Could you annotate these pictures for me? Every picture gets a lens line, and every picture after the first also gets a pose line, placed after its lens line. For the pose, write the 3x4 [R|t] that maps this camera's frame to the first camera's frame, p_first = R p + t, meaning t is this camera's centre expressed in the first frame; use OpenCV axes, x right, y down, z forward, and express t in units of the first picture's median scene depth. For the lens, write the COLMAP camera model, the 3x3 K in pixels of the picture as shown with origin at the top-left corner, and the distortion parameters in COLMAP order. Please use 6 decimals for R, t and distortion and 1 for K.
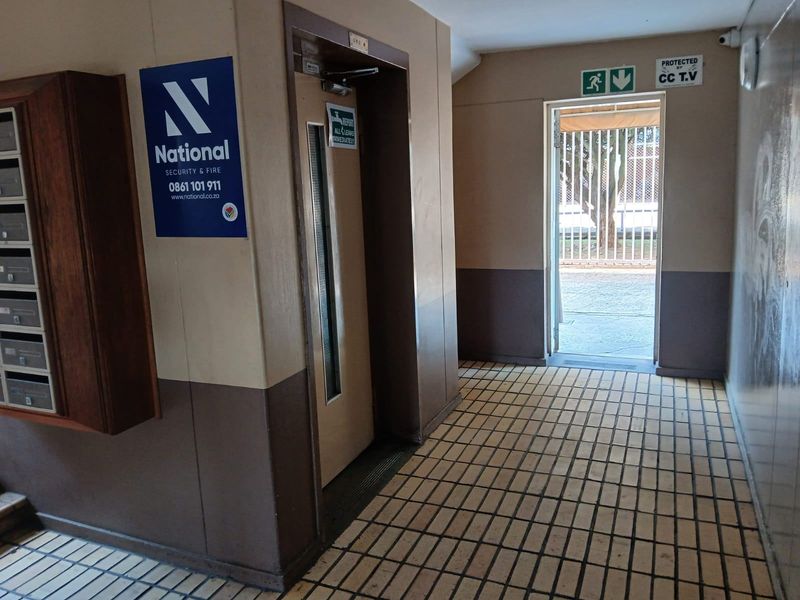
lens RADIAL K [[624.8, 0, 400.0], [0, 624.8, 300.0], [0, 0, 1]] dist [0.024057, -0.073769]
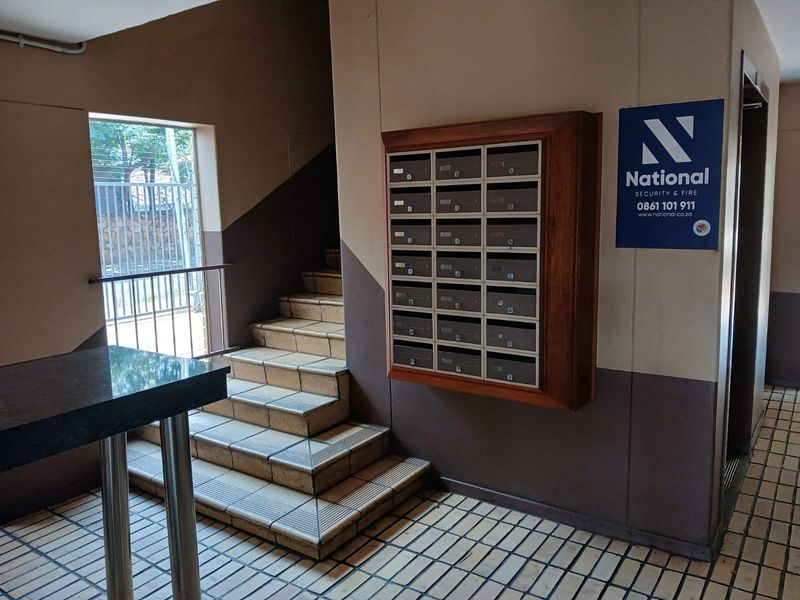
lens RADIAL K [[624.8, 0, 400.0], [0, 624.8, 300.0], [0, 0, 1]] dist [0.024057, -0.073769]
pose [[0.979093, 0.046686, -0.197981, -0.578895], [-0.053759, 0.998088, -0.030500, 0.060031], [0.196178, 0.040505, 0.979731, -0.255758]]
